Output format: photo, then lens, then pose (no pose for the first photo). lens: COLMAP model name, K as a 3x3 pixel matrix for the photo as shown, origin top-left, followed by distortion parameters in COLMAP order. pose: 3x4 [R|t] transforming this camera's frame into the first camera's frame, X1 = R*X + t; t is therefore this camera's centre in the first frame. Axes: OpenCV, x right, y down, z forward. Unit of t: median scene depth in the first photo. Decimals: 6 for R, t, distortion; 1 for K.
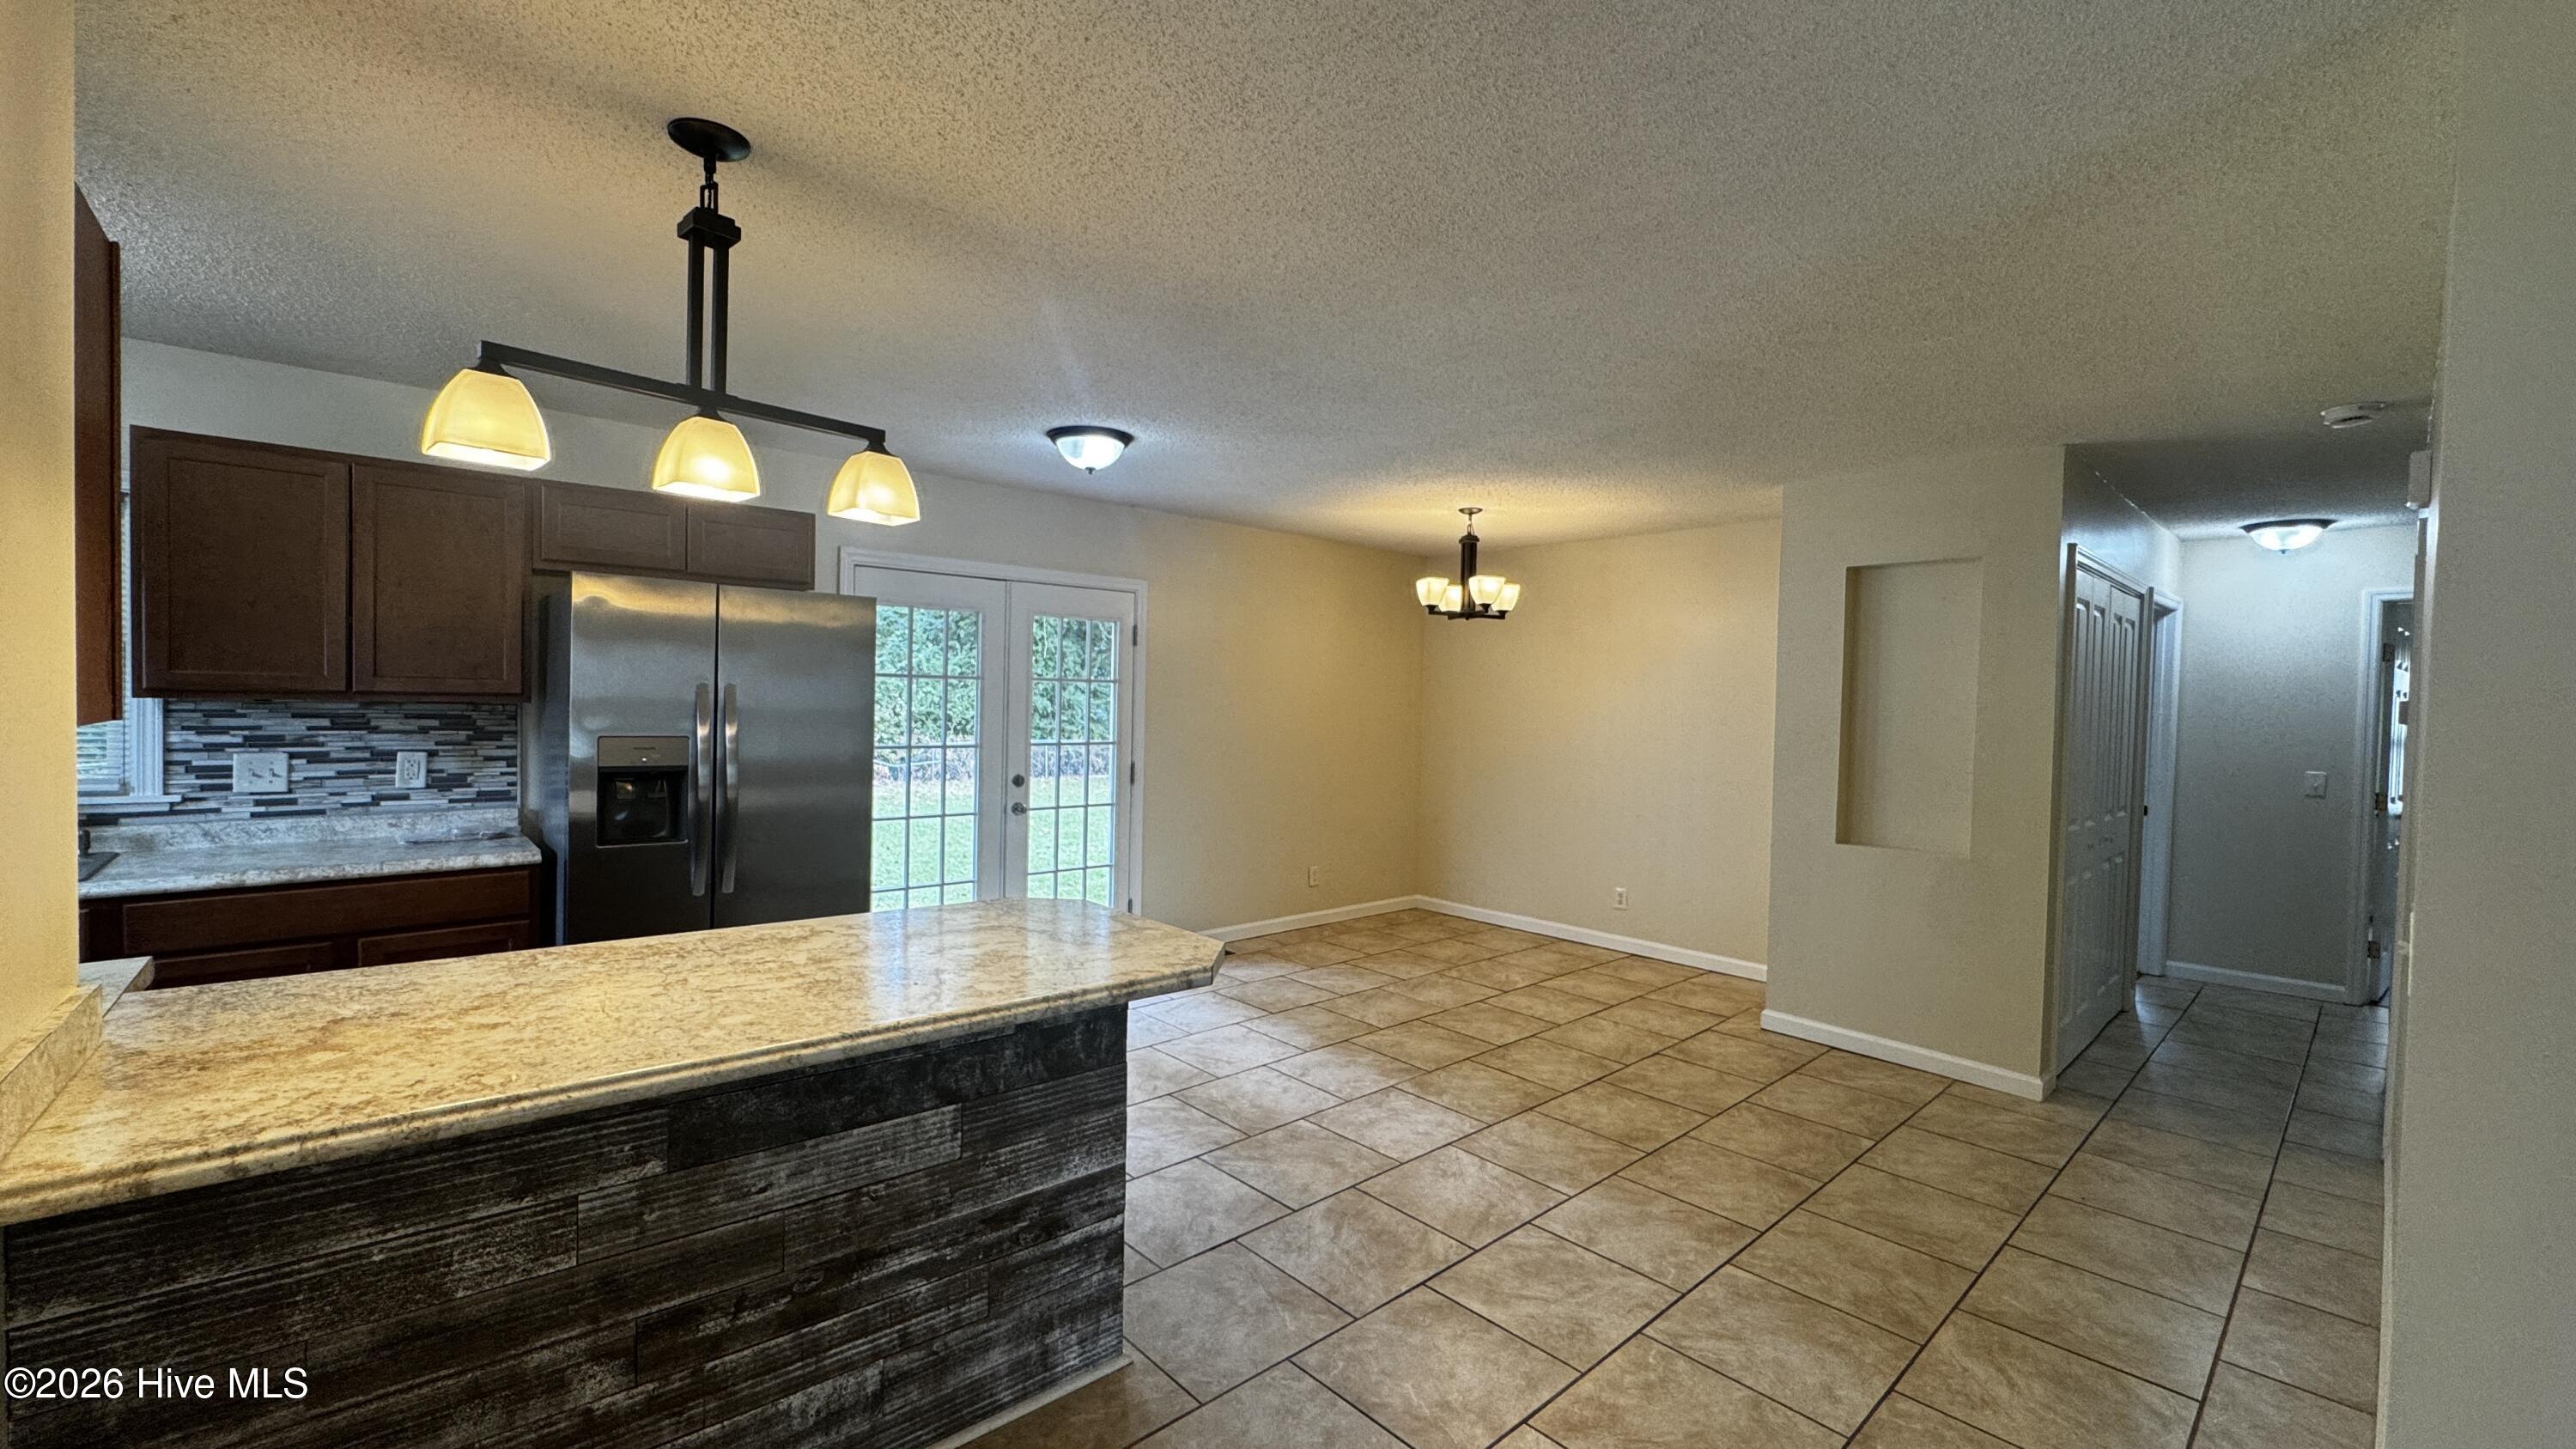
lens RADIAL K [[1028.4, 0, 1286.3], [0, 1028.4, 726.1], [0, 0, 1]] dist [-0.003250, 0.000236]
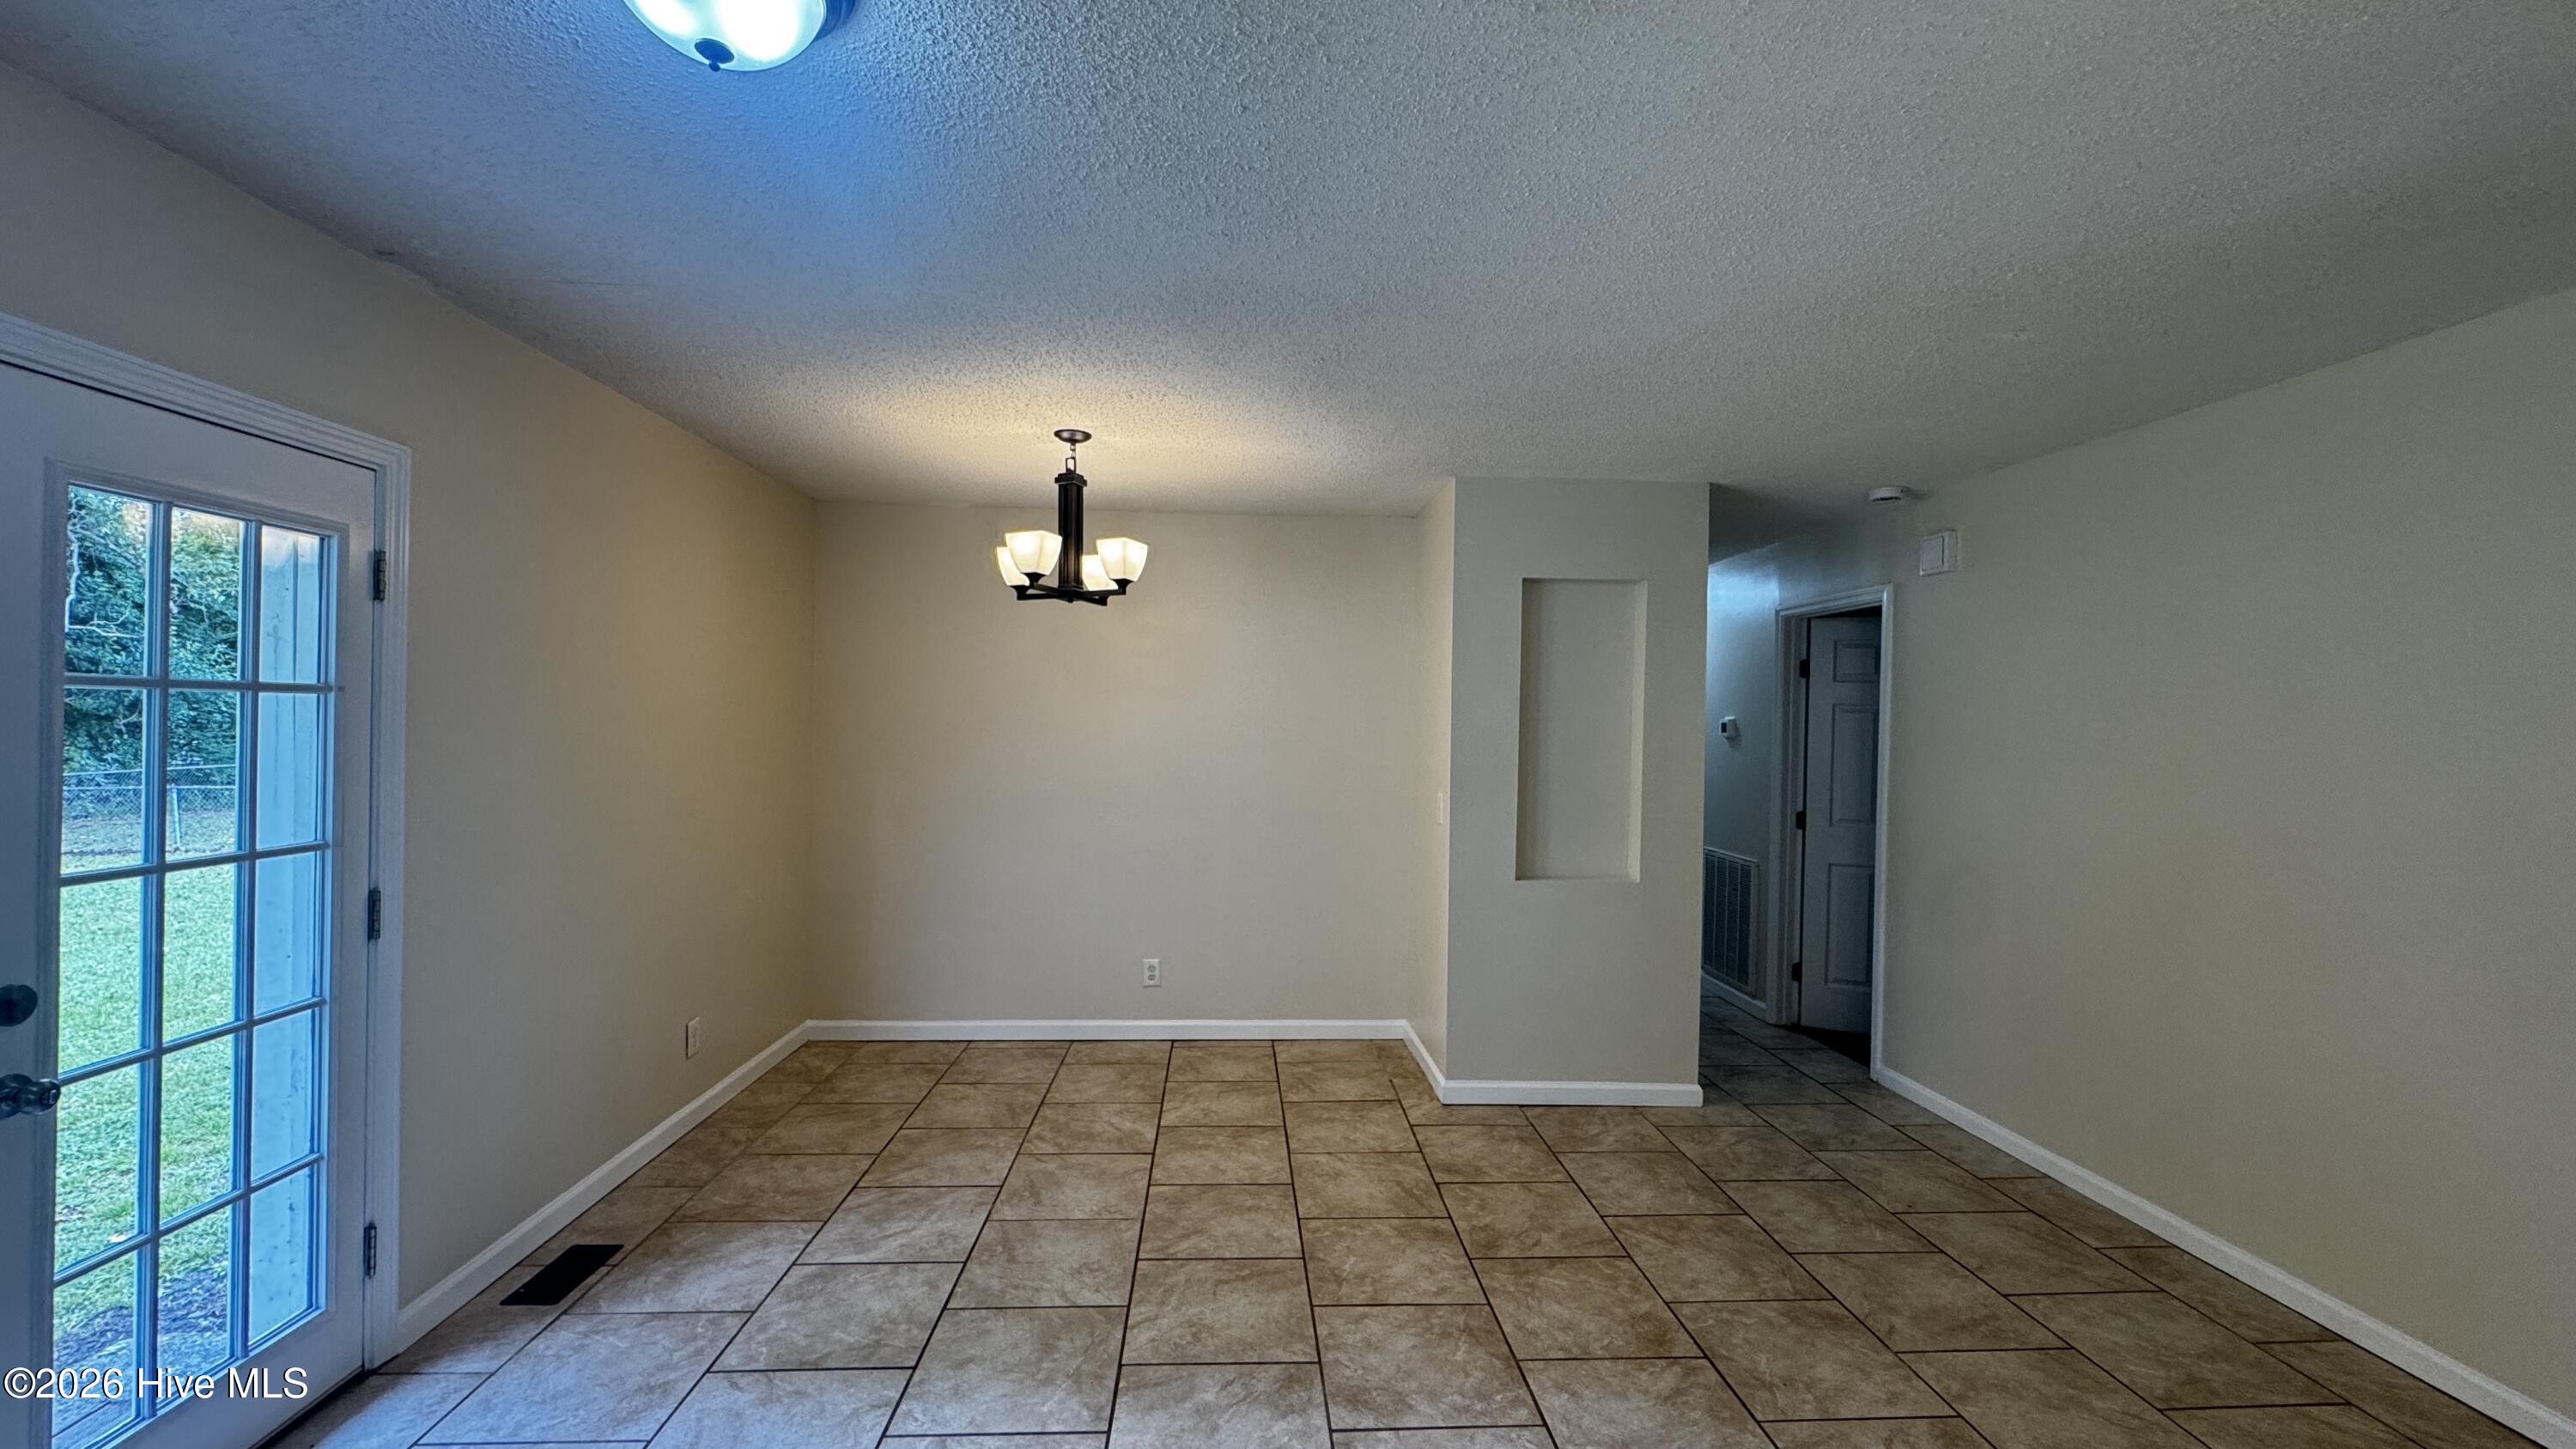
lens RADIAL K [[1028.4, 0, 1278.4], [0, 1028.4, 718.6], [0, 0, 1]] dist [-0.003250, 0.000236]
pose [[0.630011, -0.009252, 0.776531, -0.350797], [0.018204, 0.999830, -0.002856, -0.034907], [-0.776373, 0.015935, 0.630073, 0.679165]]
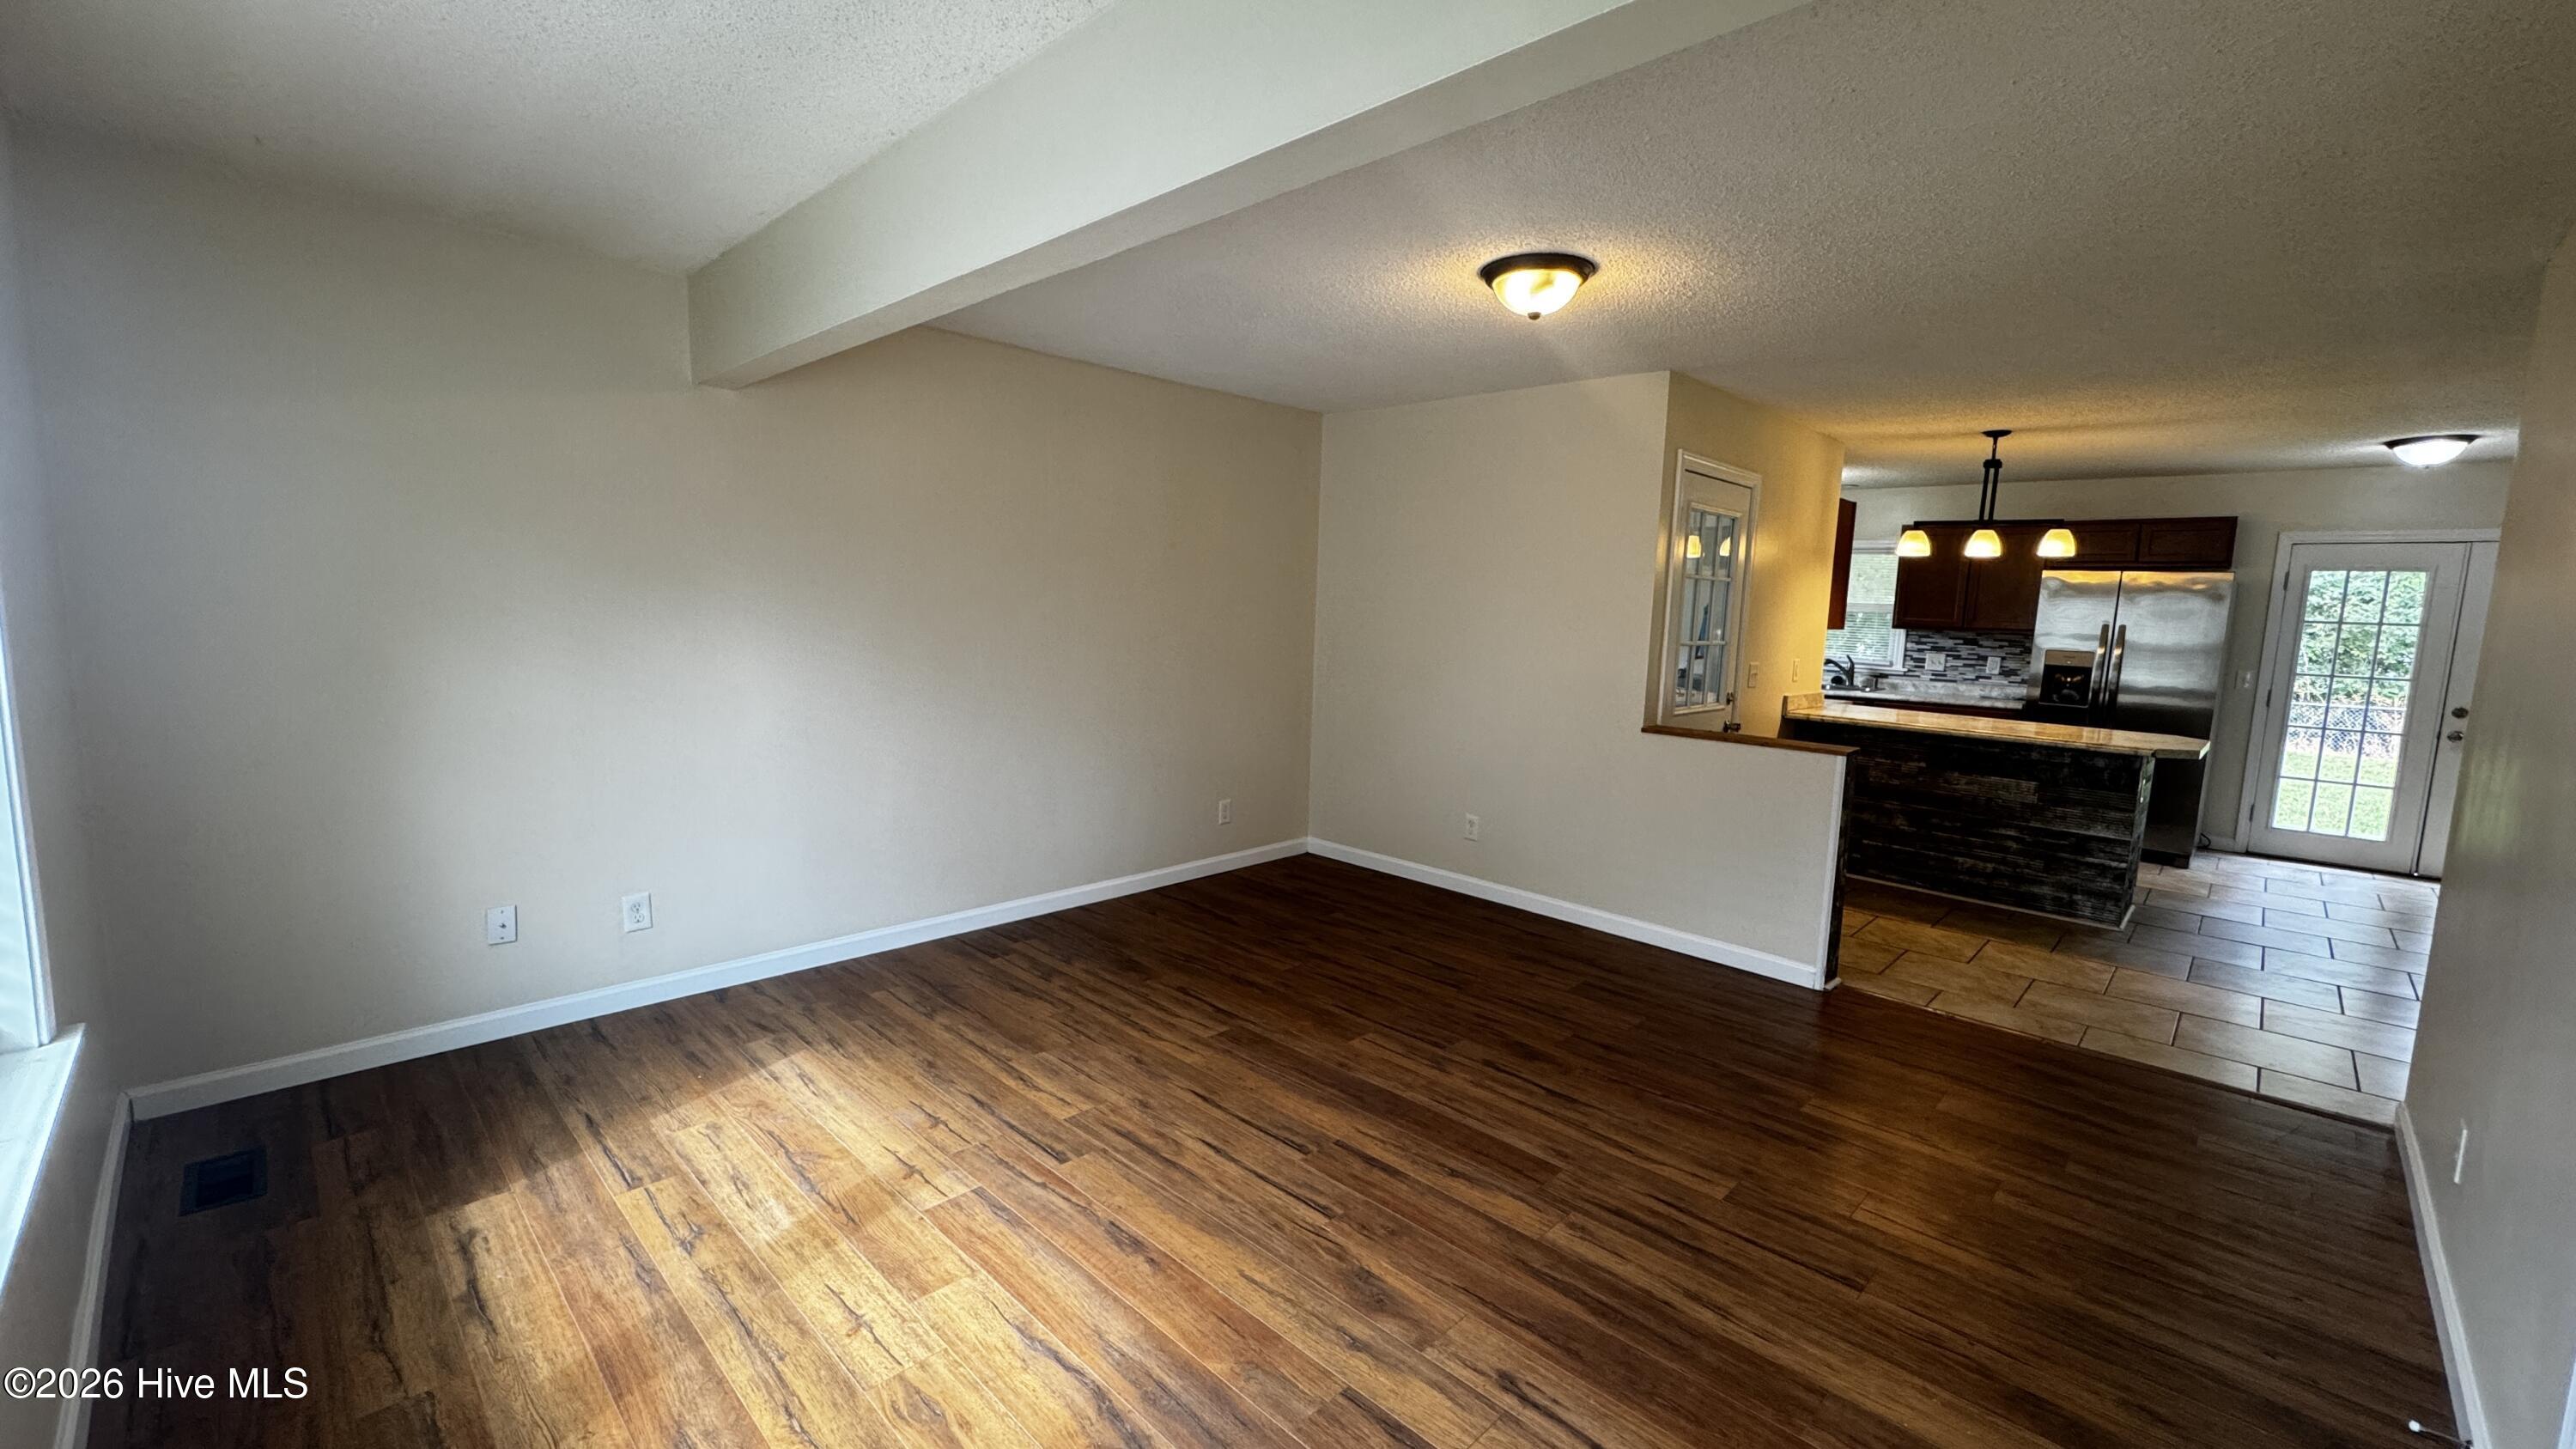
lens RADIAL K [[1028.4, 0, 1279.7], [0, 1028.4, 732.0], [0, 0, 1]] dist [-0.003250, 0.000236]
pose [[0.056884, 0.104904, -0.992854, 1.178996], [-0.058460, 0.993108, 0.101581, 0.049043], [0.996668, 0.052264, 0.062624, -0.597854]]
